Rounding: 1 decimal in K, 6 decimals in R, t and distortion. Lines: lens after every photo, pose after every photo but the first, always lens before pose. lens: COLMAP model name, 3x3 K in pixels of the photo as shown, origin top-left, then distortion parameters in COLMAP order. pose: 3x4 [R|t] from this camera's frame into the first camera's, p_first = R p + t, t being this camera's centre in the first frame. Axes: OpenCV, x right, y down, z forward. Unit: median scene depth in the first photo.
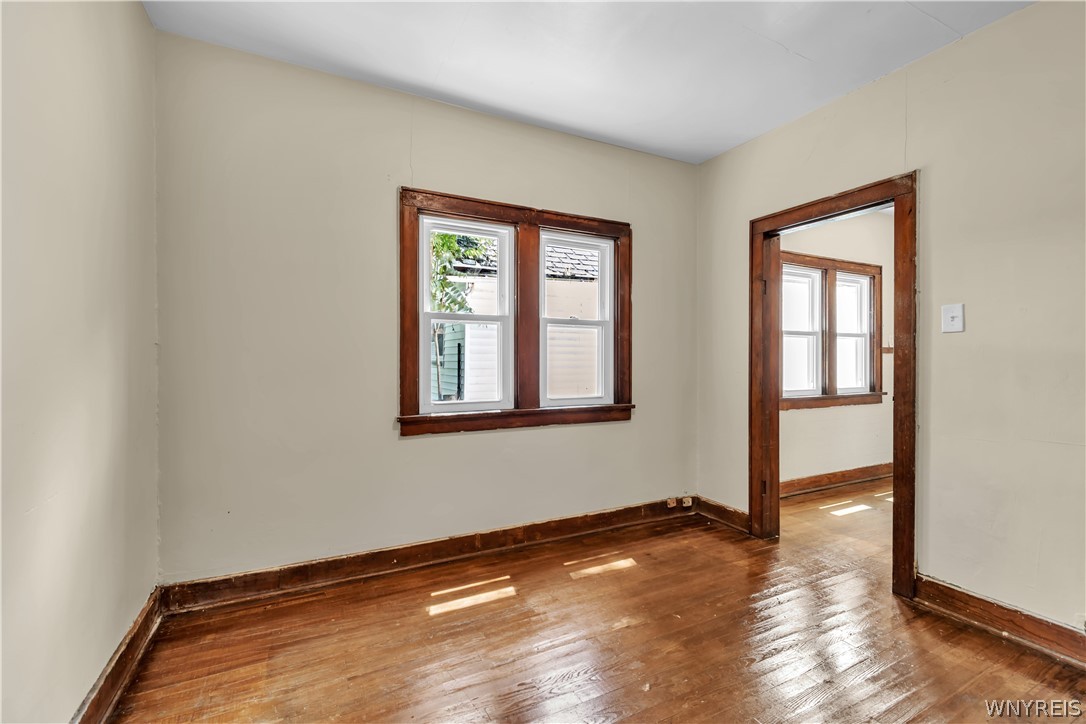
lens RADIAL K [[480.9, 0, 539.8], [0, 480.9, 357.7], [0, 0, 1]] dist [0.002051, -0.001243]
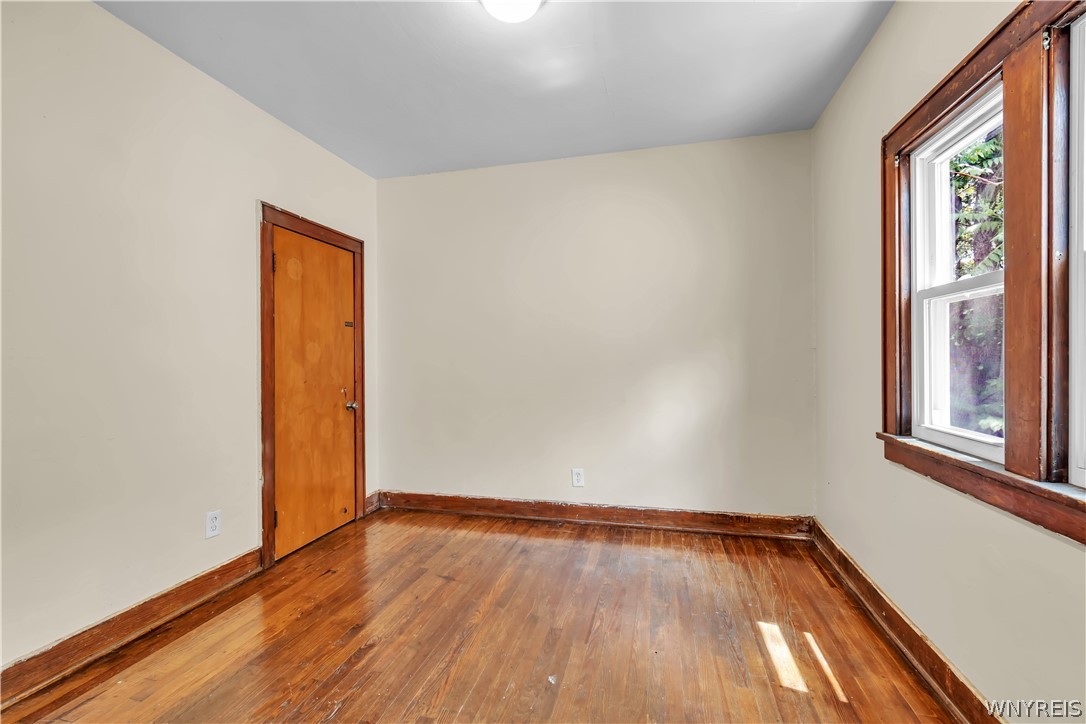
lens RADIAL K [[480.9, 0, 544.3], [0, 480.9, 361.6], [0, 0, 1]] dist [0.002051, -0.001243]
pose [[-0.646519, 0.009690, -0.762836, 0.782487], [0.003865, 0.999948, 0.009427, -0.000646], [0.762888, 0.003146, -0.646523, 1.287774]]
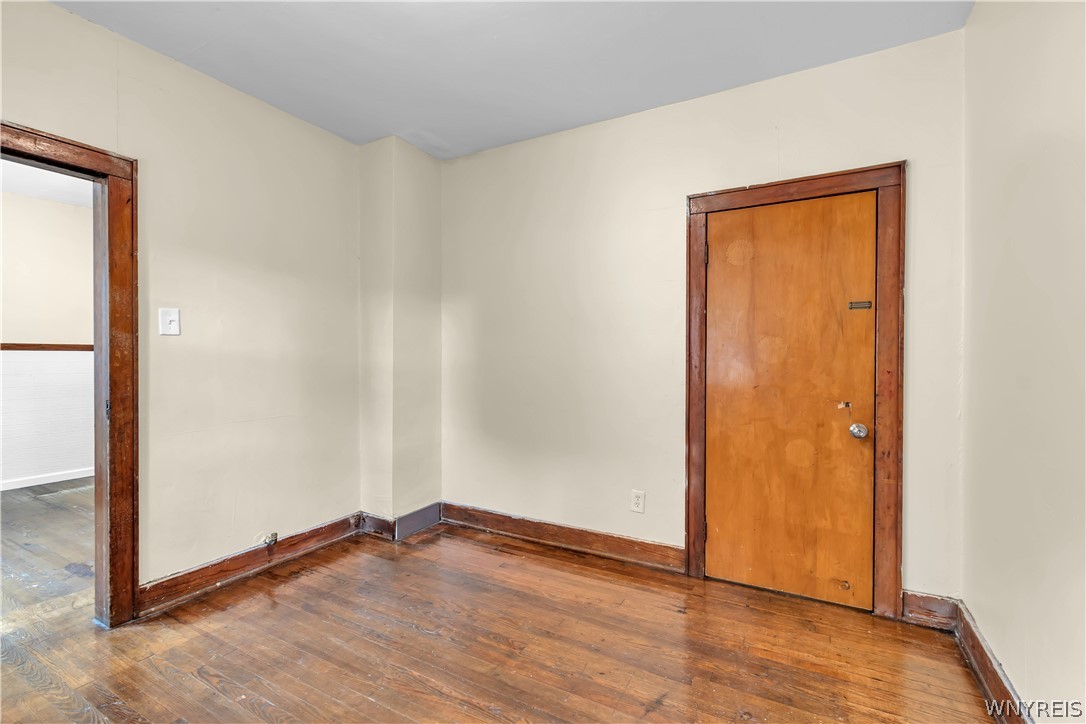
lens RADIAL K [[480.9, 0, 545.0], [0, 480.9, 363.1], [0, 0, 1]] dist [0.002051, -0.001243]
pose [[-0.561120, -0.008649, 0.827689, -0.468662], [0.002465, 0.999924, 0.012120, -0.002172], [-0.827731, 0.008841, -0.561056, 0.911940]]
